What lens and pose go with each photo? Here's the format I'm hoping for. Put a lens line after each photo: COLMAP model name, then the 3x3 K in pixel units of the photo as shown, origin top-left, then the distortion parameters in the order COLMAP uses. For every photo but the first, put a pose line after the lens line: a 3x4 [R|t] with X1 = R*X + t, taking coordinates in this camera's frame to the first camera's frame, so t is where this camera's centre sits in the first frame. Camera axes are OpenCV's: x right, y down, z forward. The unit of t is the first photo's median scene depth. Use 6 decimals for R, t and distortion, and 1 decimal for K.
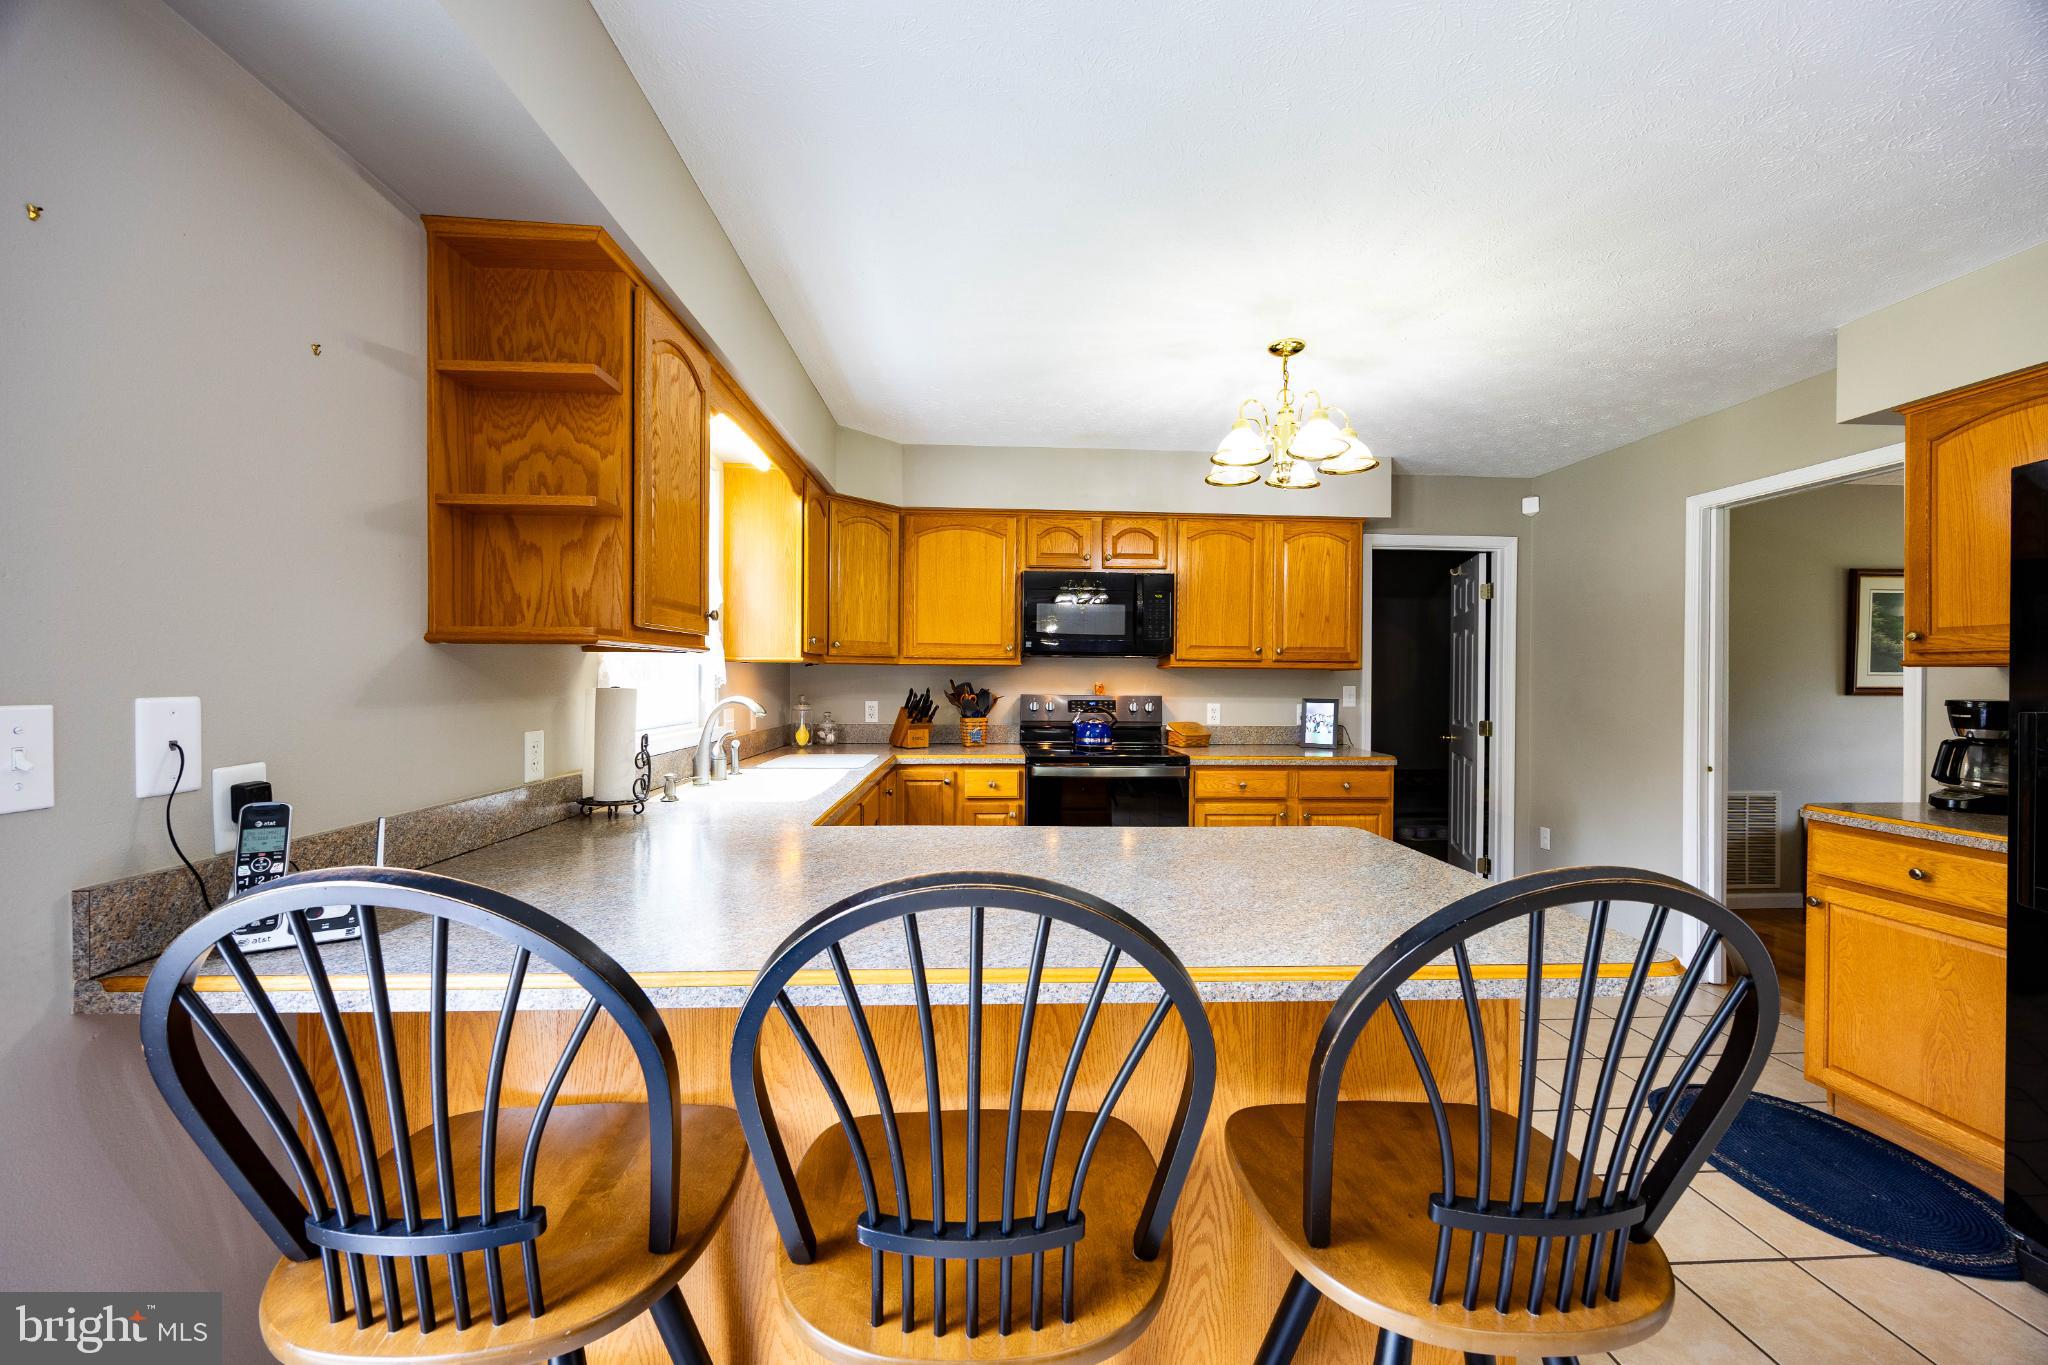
lens RADIAL K [[787.3, 0, 1022.5], [0, 787.3, 681.3], [0, 0, 1]] dist [-0.001854, -0.000057]
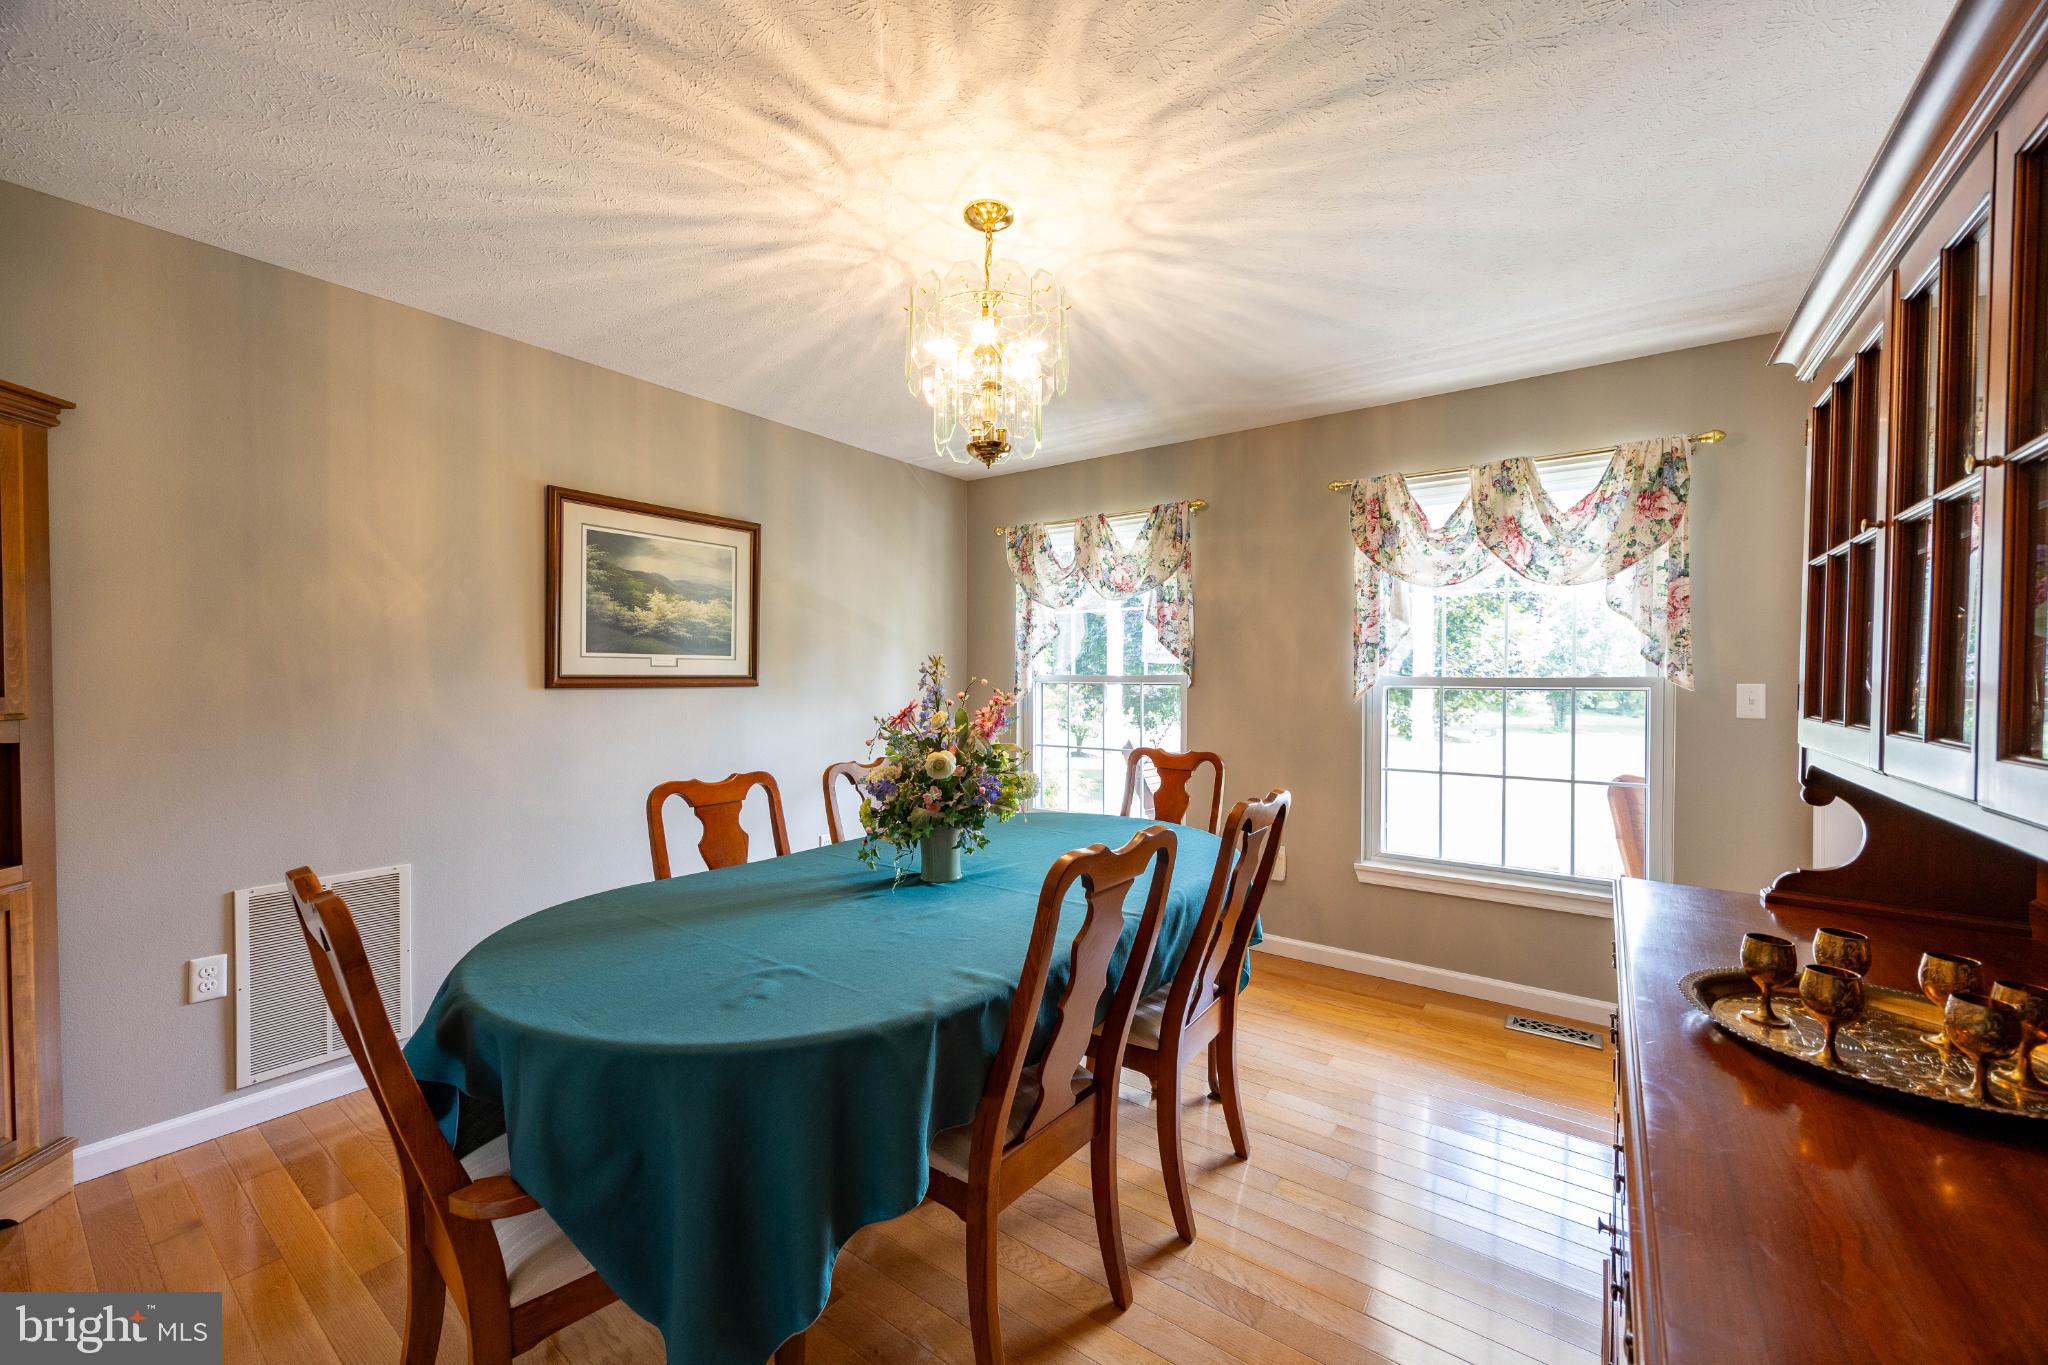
lens RADIAL K [[779.9, 0, 1024.0], [0, 779.9, 682.5], [0, 0, 1]] dist [-0.002691, -0.000070]
pose [[0.632464, -0.012692, 0.774486, 0.928370], [0.002436, 0.999893, 0.014397, 0.004958], [-0.774586, -0.007219, 0.632428, 0.362868]]
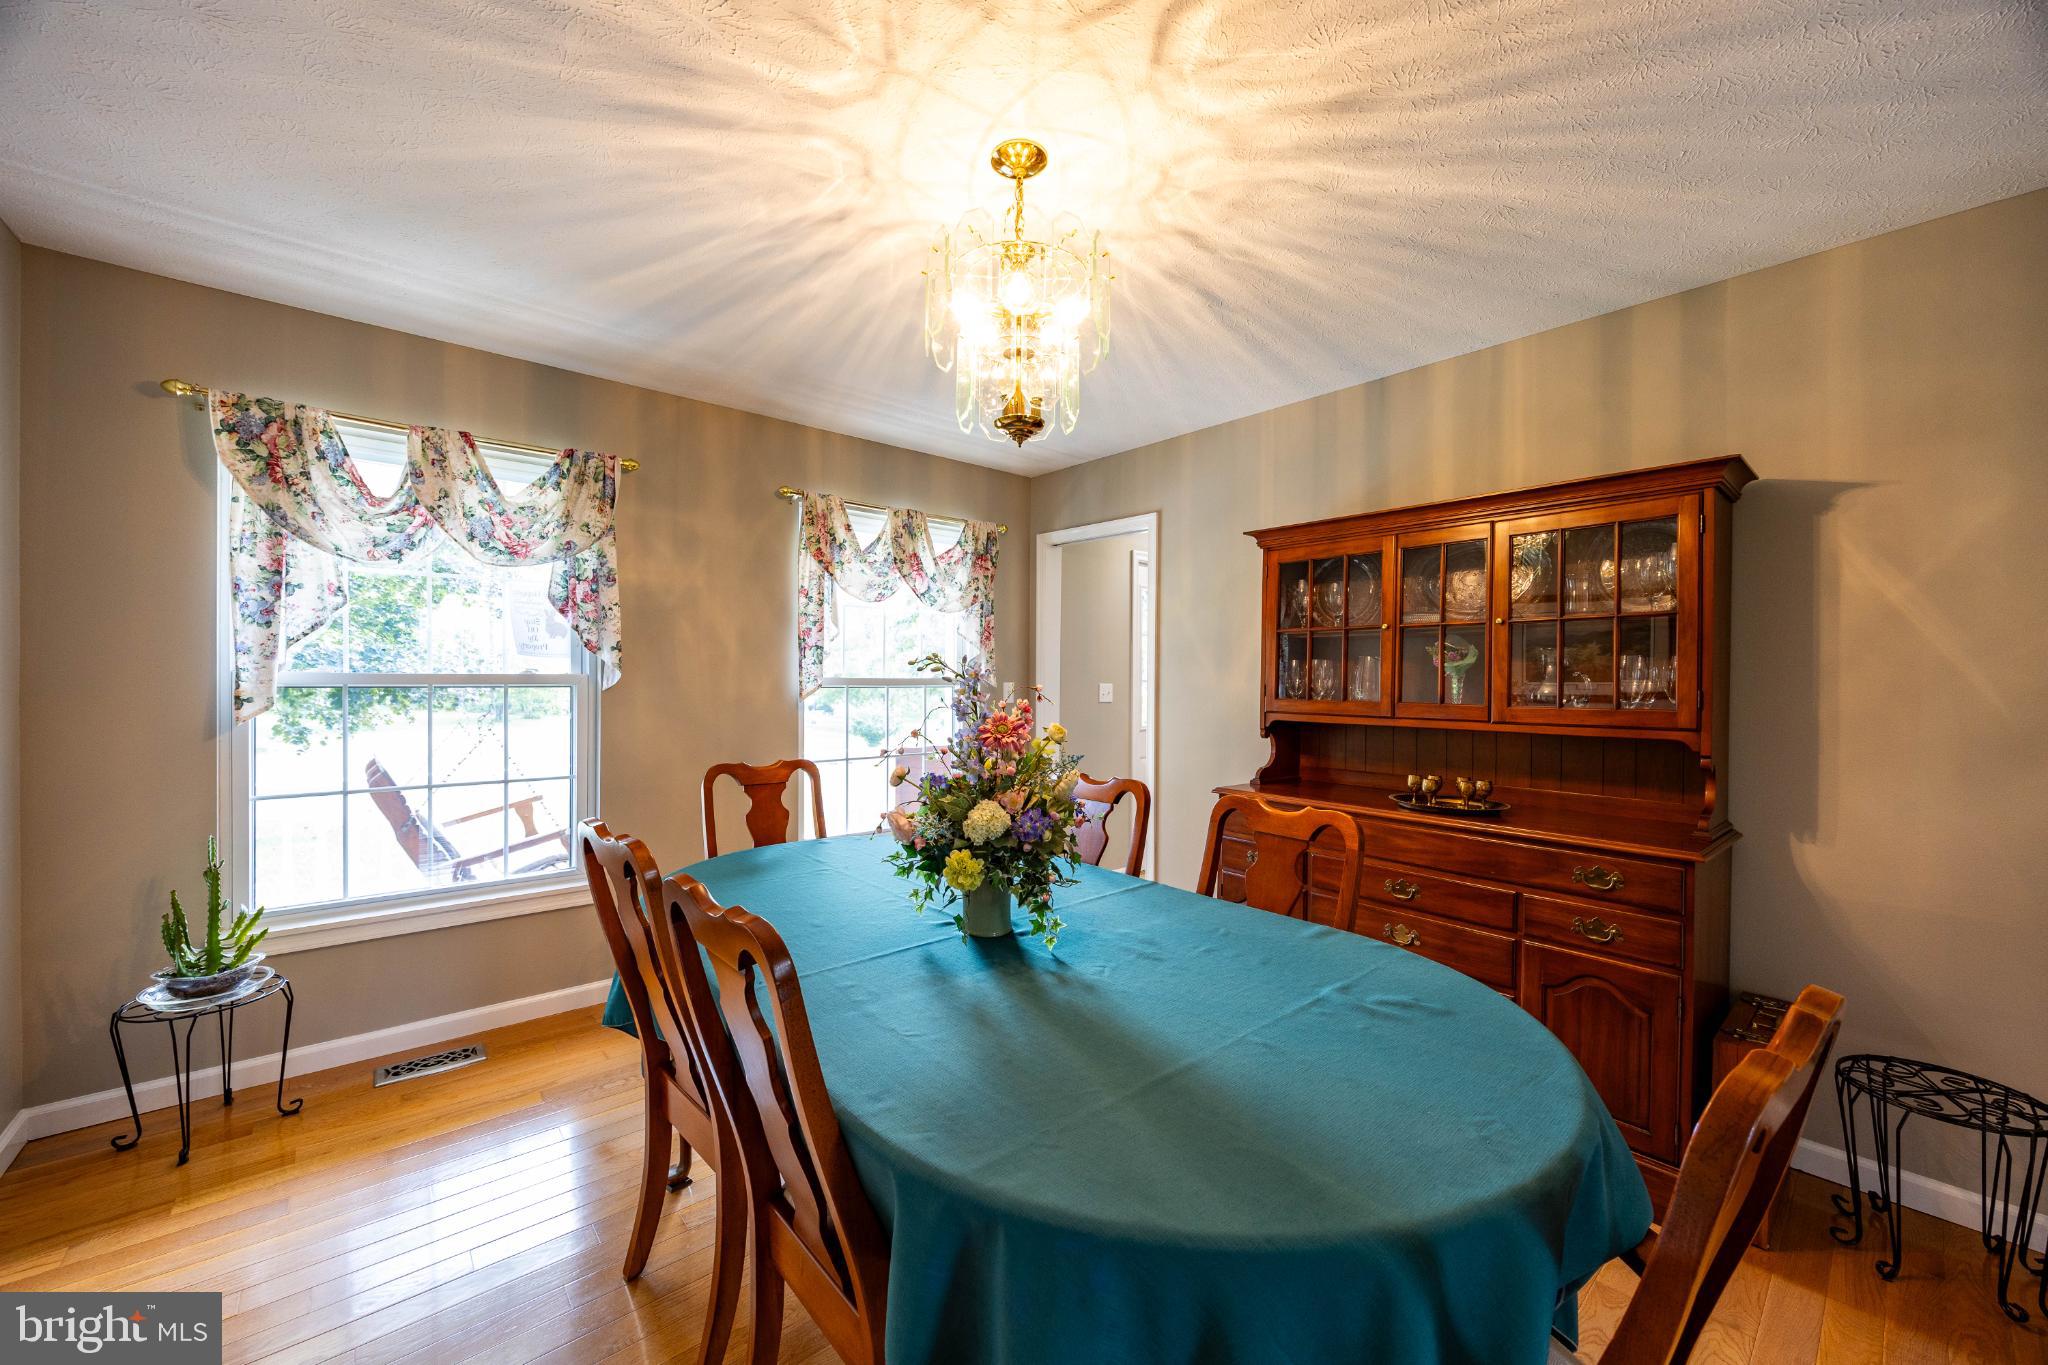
lens RADIAL K [[779.9, 0, 1024.0], [0, 779.9, 682.5], [0, 0, 1]] dist [-0.002691, -0.000070]
pose [[-0.609829, -0.017874, 0.792331, 0.948880], [-0.012422, 0.999838, 0.012994, 0.002682], [-0.792436, -0.001919, -0.609953, 0.954299]]
